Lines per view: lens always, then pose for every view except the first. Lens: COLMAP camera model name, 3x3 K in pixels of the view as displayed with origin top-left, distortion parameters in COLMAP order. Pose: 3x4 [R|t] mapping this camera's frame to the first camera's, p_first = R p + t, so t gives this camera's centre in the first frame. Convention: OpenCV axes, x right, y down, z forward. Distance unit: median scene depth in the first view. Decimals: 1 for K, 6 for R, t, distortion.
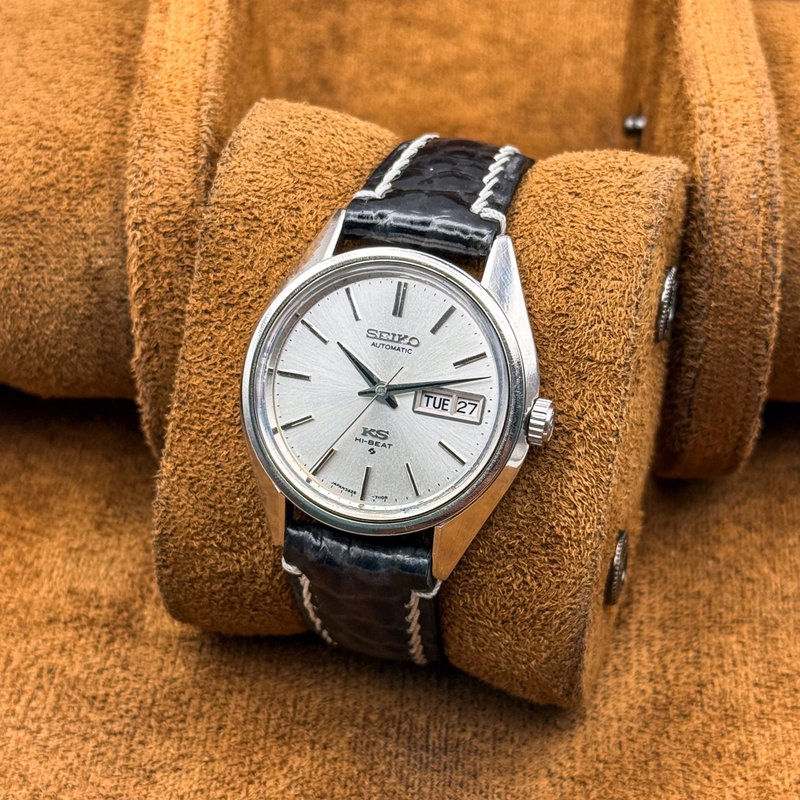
lens RADIAL K [[1952.4, 0, 400.0], [0, 1952.4, 400.0], [0, 0, 1]] dist [-0.263373, 8.252203]
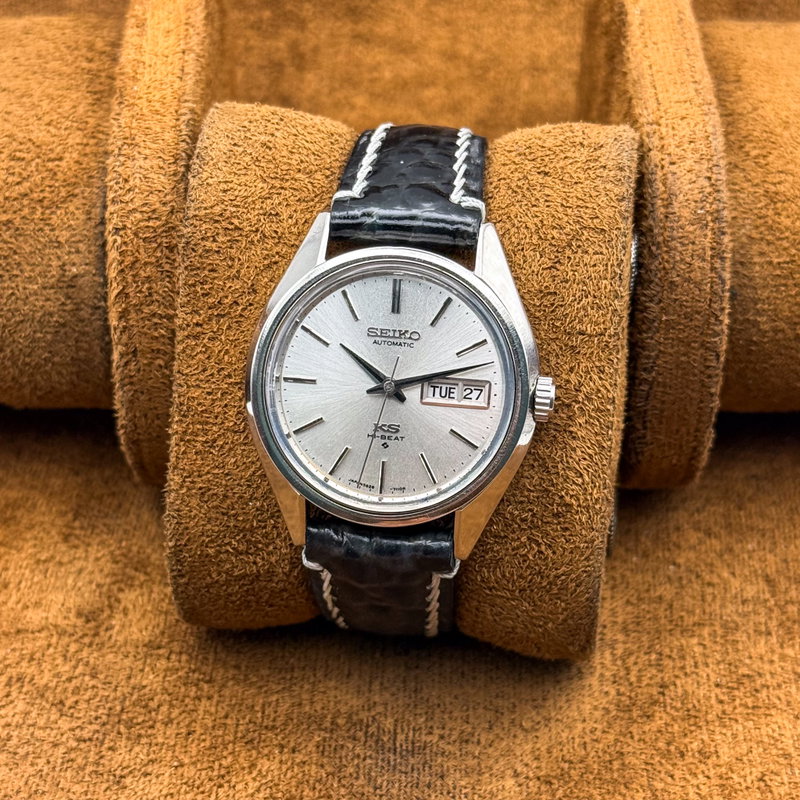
lens RADIAL K [[1952.4, 0, 400.0], [0, 1952.4, 400.0], [0, 0, 1]] dist [-0.263373, 8.252203]
pose [[0.986889, -0.113668, 0.114588, -0.119141], [0.107502, 0.992474, 0.058644, -0.055824], [-0.120391, -0.045557, 0.991681, -0.021493]]
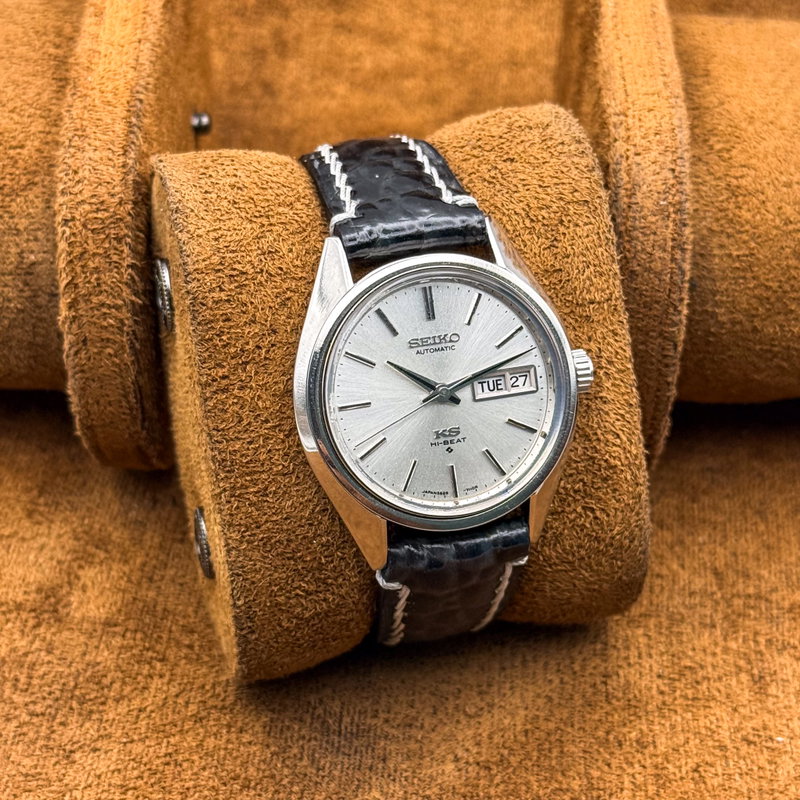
lens RADIAL K [[1952.4, 0, 400.0], [0, 1952.4, 400.0], [0, 0, 1]] dist [-0.263373, 8.252203]
pose [[0.862971, -0.326807, 0.385328, -0.419846], [0.309165, 0.944756, 0.108874, -0.117778], [-0.399622, 0.025175, 0.916334, 0.053306]]
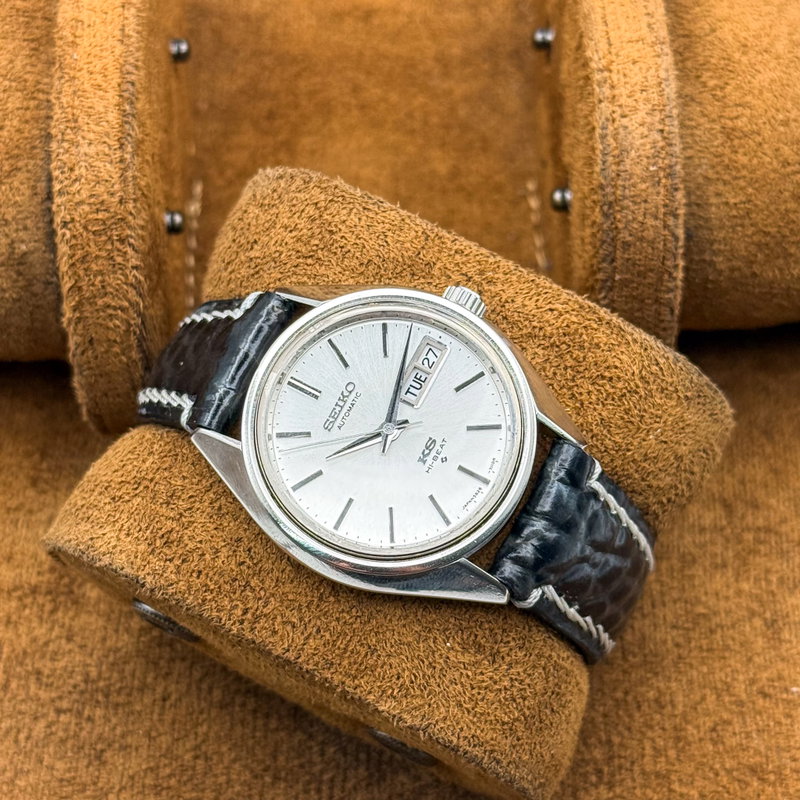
lens RADIAL K [[1952.4, 0, 400.0], [0, 1952.4, 400.0], [0, 0, 1]] dist [-0.263373, 8.252203]
pose [[0.290816, -0.850834, 0.437615, -0.411195], [0.954031, 0.292512, -0.065282, 0.058773], [-0.072464, 0.436483, 0.896790, 0.113359]]
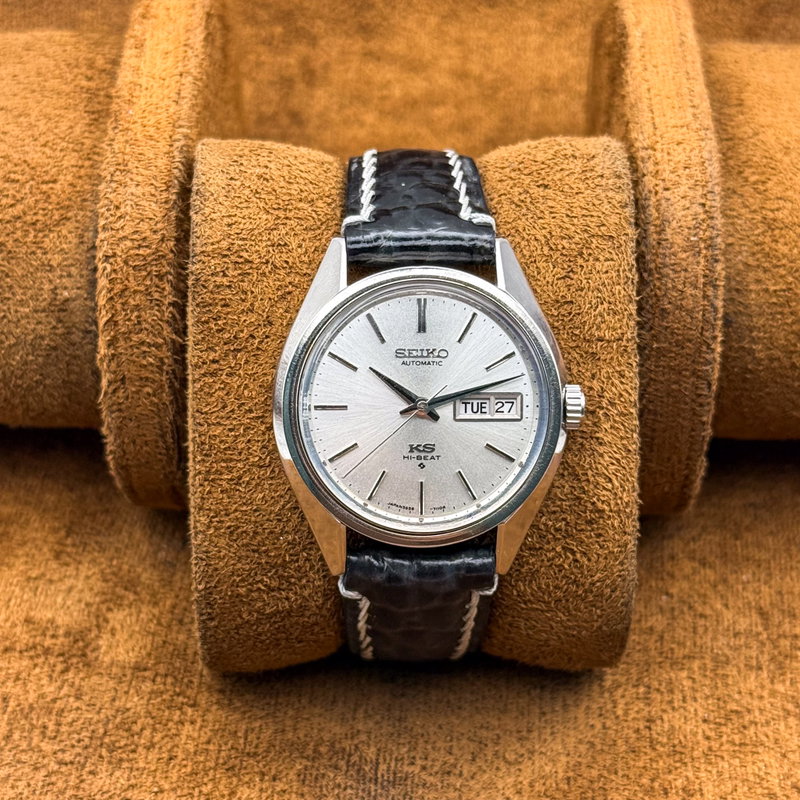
lens RADIAL K [[1952.4, 0, 400.0], [0, 1952.4, 400.0], [0, 0, 1]] dist [-0.263373, 8.252203]
pose [[0.952266, -0.186824, 0.241426, -0.260224], [0.181934, 0.982388, 0.042594, -0.052274], [-0.245131, 0.003362, 0.969484, 0.007406]]
